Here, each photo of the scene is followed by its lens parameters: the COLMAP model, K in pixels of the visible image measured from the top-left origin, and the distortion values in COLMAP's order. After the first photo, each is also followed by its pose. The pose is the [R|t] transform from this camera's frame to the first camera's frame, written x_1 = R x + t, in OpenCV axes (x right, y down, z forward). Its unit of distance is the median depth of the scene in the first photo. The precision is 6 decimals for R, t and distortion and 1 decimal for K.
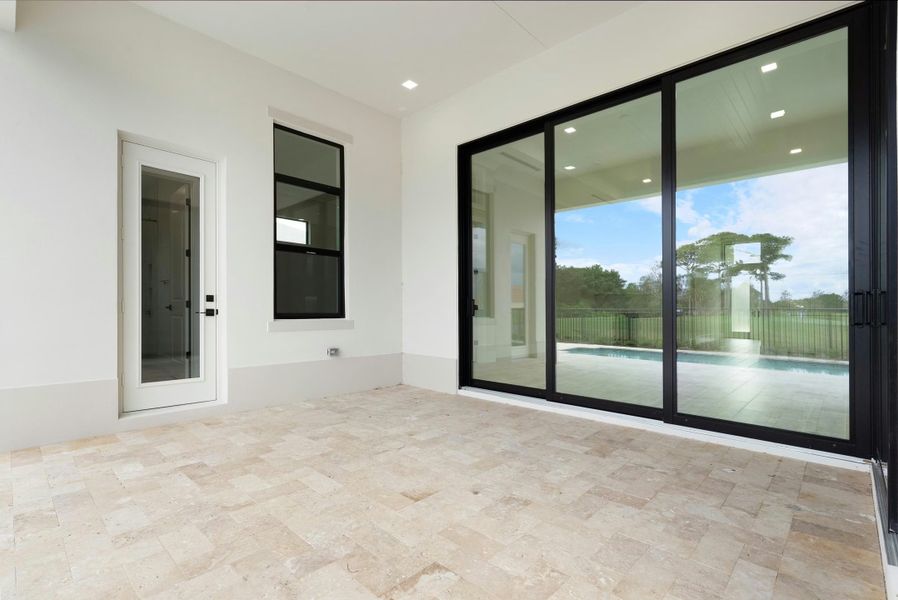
lens RADIAL K [[425.8, 0, 449.4], [0, 425.8, 308.5], [0, 0, 1]] dist [-0.000388, 0.000285]
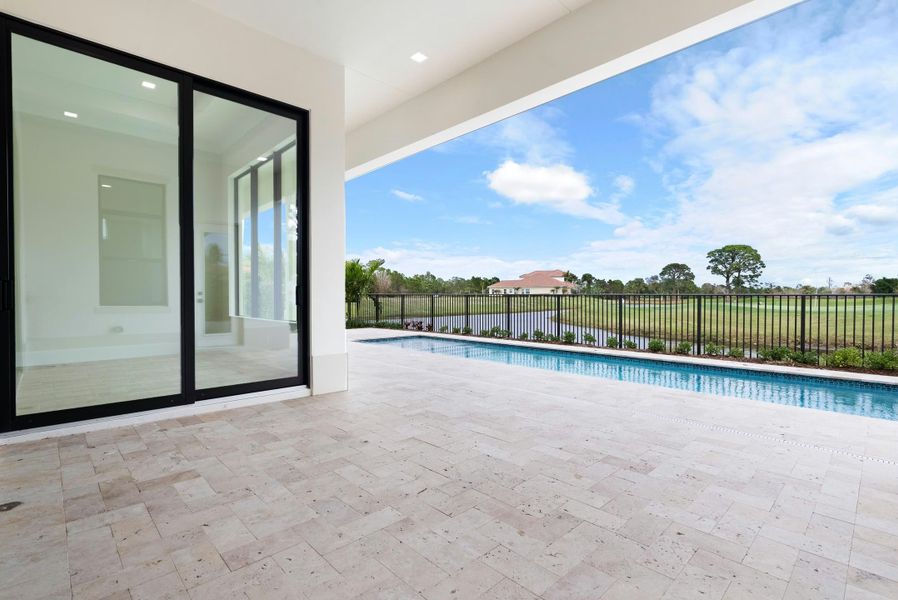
lens RADIAL K [[425.8, 0, 449.4], [0, 425.8, 308.5], [0, 0, 1]] dist [-0.000388, 0.000285]
pose [[-0.998595, -0.010187, 0.051993, -0.226792], [-0.008816, 0.999609, 0.026520, -0.008325], [-0.052243, 0.026024, -0.998295, 2.017029]]
